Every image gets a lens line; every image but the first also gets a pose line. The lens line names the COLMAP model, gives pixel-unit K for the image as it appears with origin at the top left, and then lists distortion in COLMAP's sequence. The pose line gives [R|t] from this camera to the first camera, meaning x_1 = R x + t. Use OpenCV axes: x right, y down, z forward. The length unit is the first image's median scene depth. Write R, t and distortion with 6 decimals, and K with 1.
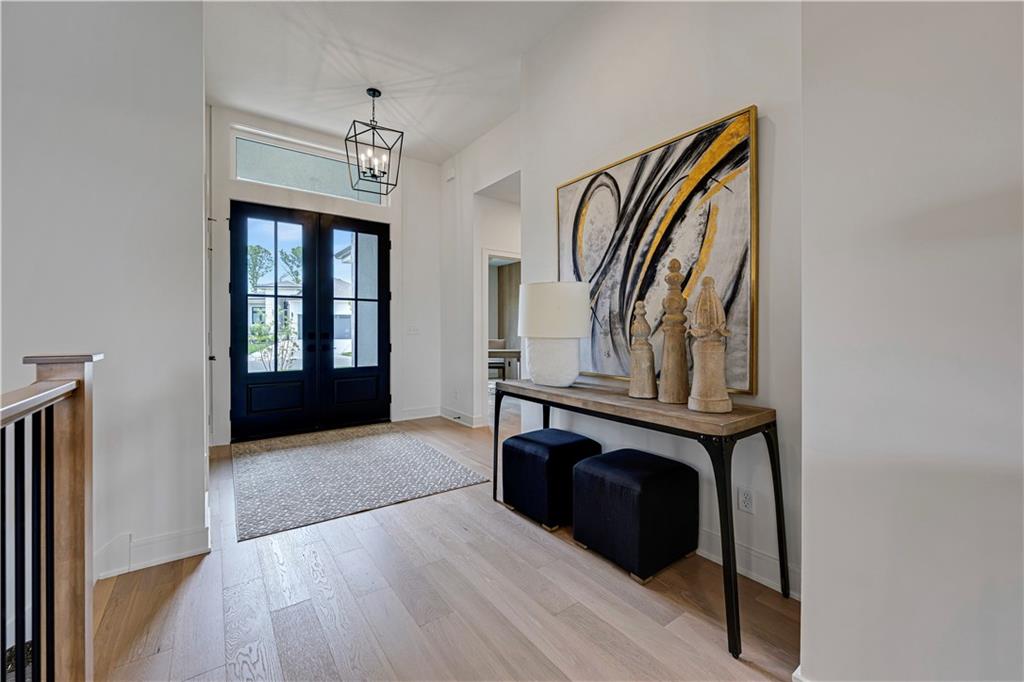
lens RADIAL K [[412.1, 0, 505.8], [0, 412.1, 335.2], [0, 0, 1]] dist [0.000984, 0.000028]
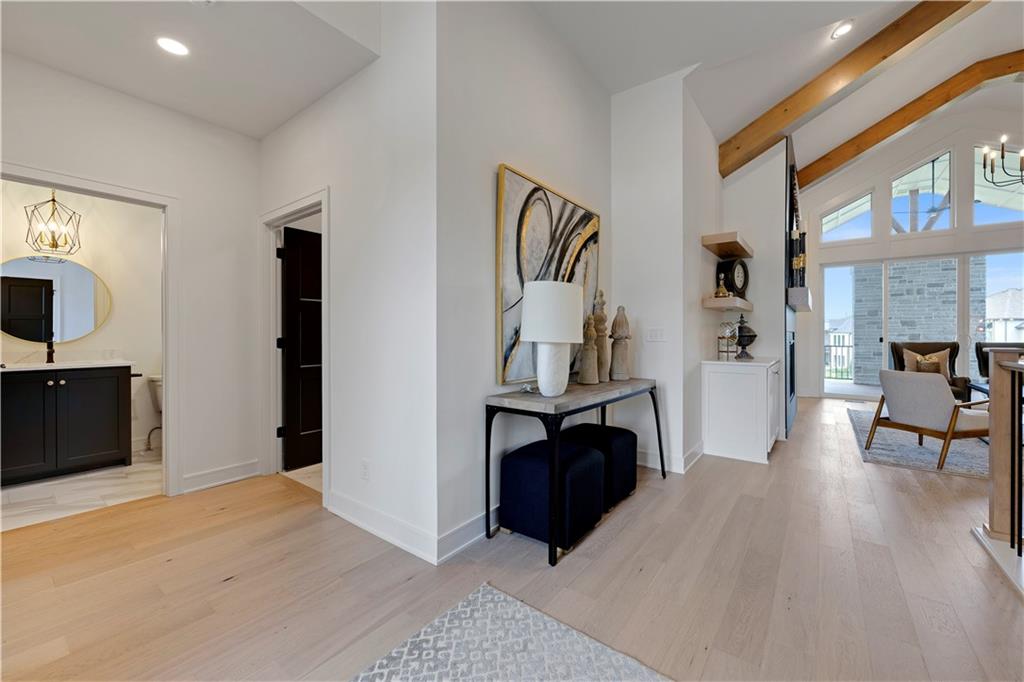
lens RADIAL K [[412.1, 0, 516.1], [0, 412.1, 335.3], [0, 0, 1]] dist [0.000984, 0.000028]
pose [[-0.306214, -0.002411, 0.951960, -0.854024], [0.007986, 0.999955, 0.005101, -0.019972], [-0.951929, 0.009164, -0.306181, 1.549123]]
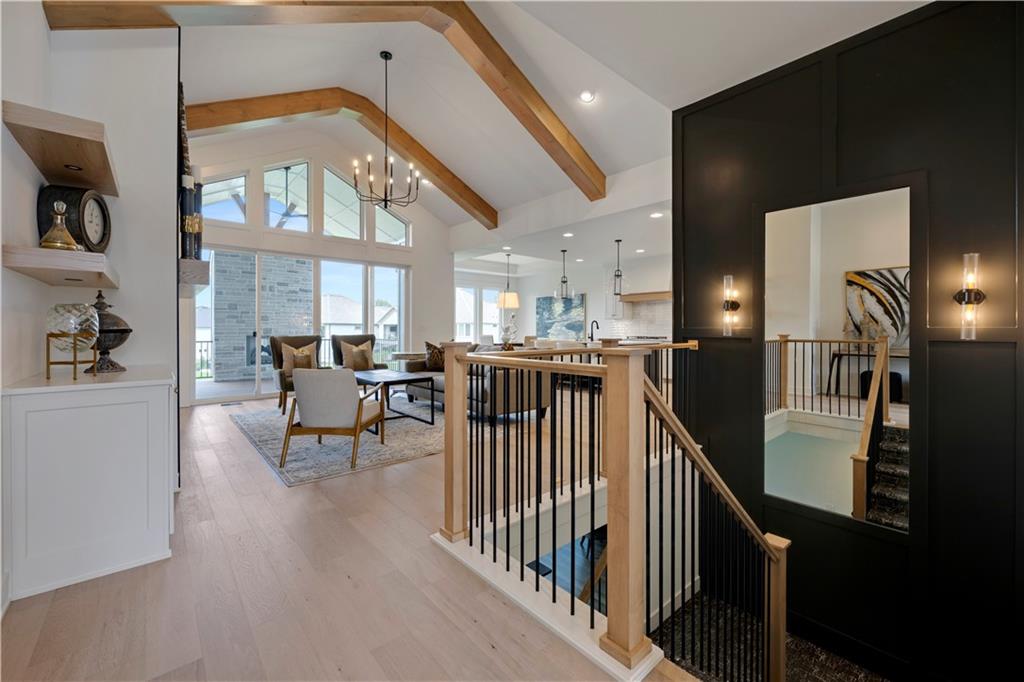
lens RADIAL K [[412.1, 0, 499.0], [0, 412.1, 328.2], [0, 0, 1]] dist [0.000984, 0.000028]
pose [[-0.997034, 0.001200, -0.076953, -0.280774], [0.000608, 0.999970, 0.007719, -0.013141], [0.076960, 0.007649, -0.997005, 1.086984]]
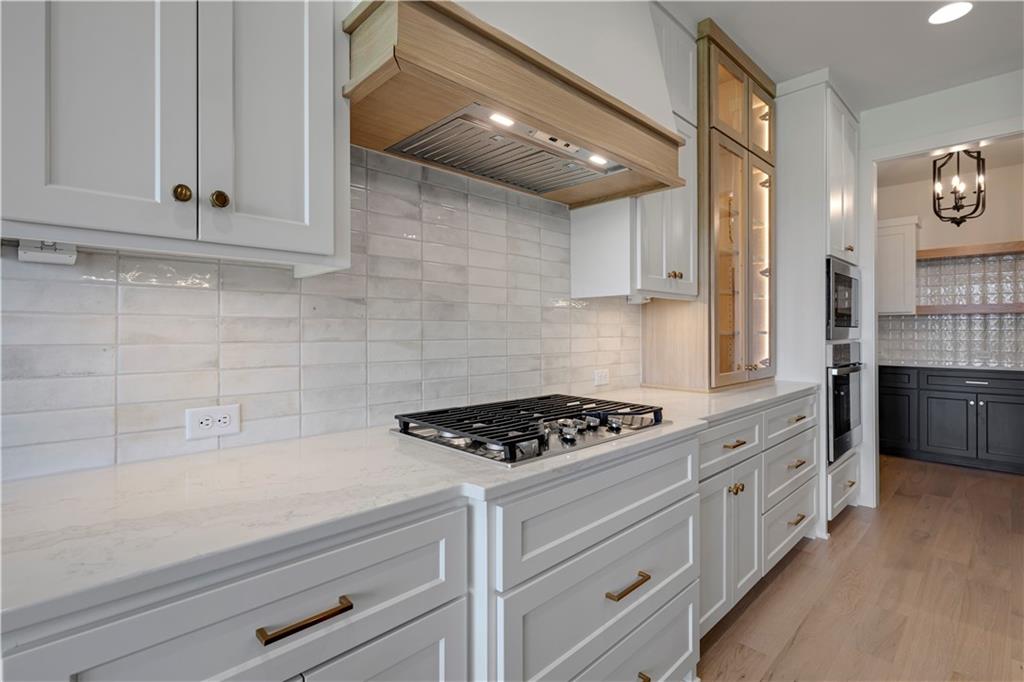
lens RADIAL K [[479.9, 0, 511.8], [0, 479.9, 332.9], [0, 0, 1]] dist [-0.002024, -0.000683]
pose [[0.153308, 0.010759, -0.988120, -1.380145], [-0.009328, 0.999912, 0.009440, -0.012110], [0.988134, 0.007770, 0.153394, -2.940337]]
